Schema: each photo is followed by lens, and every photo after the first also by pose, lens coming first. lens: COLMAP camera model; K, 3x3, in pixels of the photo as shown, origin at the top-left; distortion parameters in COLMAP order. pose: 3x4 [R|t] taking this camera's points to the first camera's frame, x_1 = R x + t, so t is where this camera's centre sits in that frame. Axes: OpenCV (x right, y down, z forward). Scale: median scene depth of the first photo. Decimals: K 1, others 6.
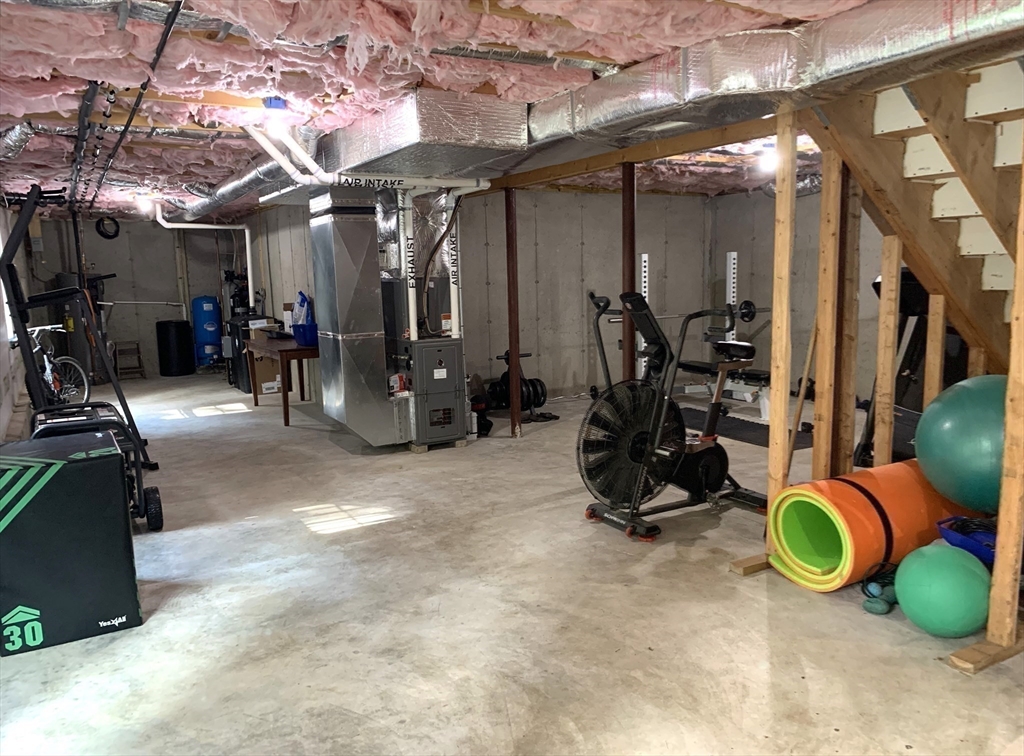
lens RADIAL K [[774.1, 0, 512.0], [0, 774.1, 378.0], [0, 0, 1]] dist [0.001719, 0.002640]
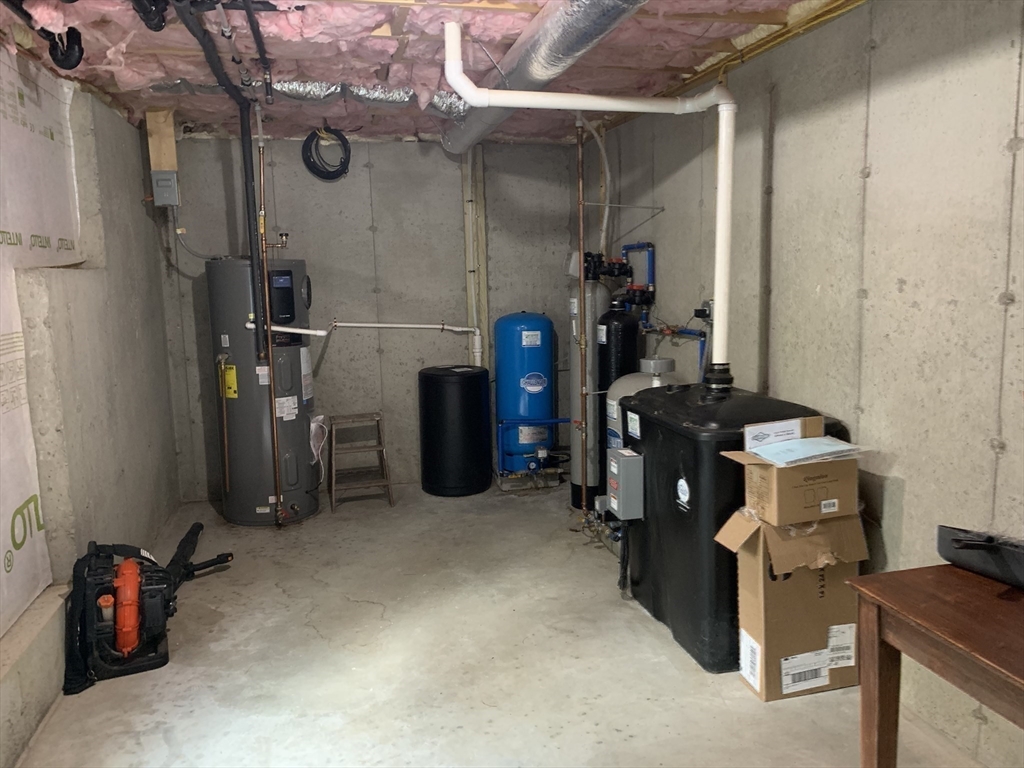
lens RADIAL K [[790.9, 0, 512.0], [0, 790.9, 384.0], [0, 0, 1]] dist [0.008726, -0.011532]
pose [[0.956574, 0.044255, -0.288112, -0.278105], [-0.041687, 0.999017, 0.015046, -0.073508], [0.288494, -0.002382, 0.957479, 0.582907]]
